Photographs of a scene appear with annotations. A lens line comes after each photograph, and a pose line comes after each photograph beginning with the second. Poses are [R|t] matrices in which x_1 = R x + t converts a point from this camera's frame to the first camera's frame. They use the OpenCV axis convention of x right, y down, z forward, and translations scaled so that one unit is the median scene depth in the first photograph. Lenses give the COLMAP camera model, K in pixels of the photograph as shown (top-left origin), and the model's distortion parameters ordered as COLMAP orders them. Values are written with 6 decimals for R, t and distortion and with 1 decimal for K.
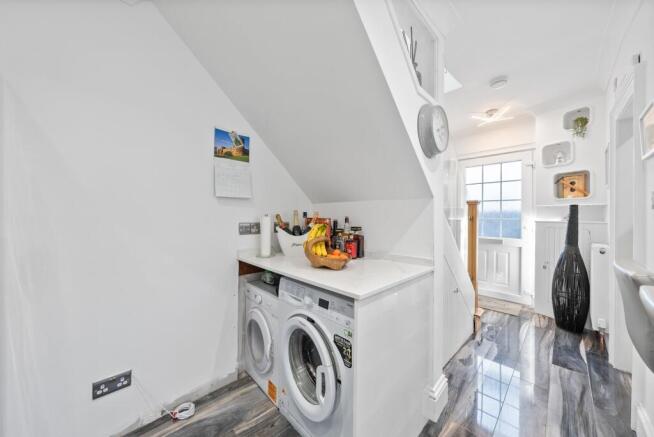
lens RADIAL K [[227.3, 0, 327.3], [0, 227.3, 216.7], [0, 0, 1]] dist [0.000009, -0.000074]
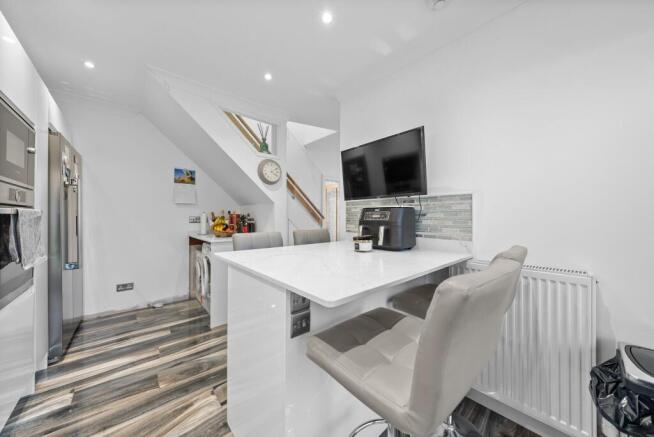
lens RADIAL K [[227.3, 0, 326.7], [0, 227.3, 217.8], [0, 0, 1]] dist [0.000009, -0.000074]
pose [[0.999041, -0.010670, -0.042464, 0.838852], [0.010950, 0.999920, 0.006365, 0.033959], [0.042393, -0.006824, 0.999078, -0.844123]]
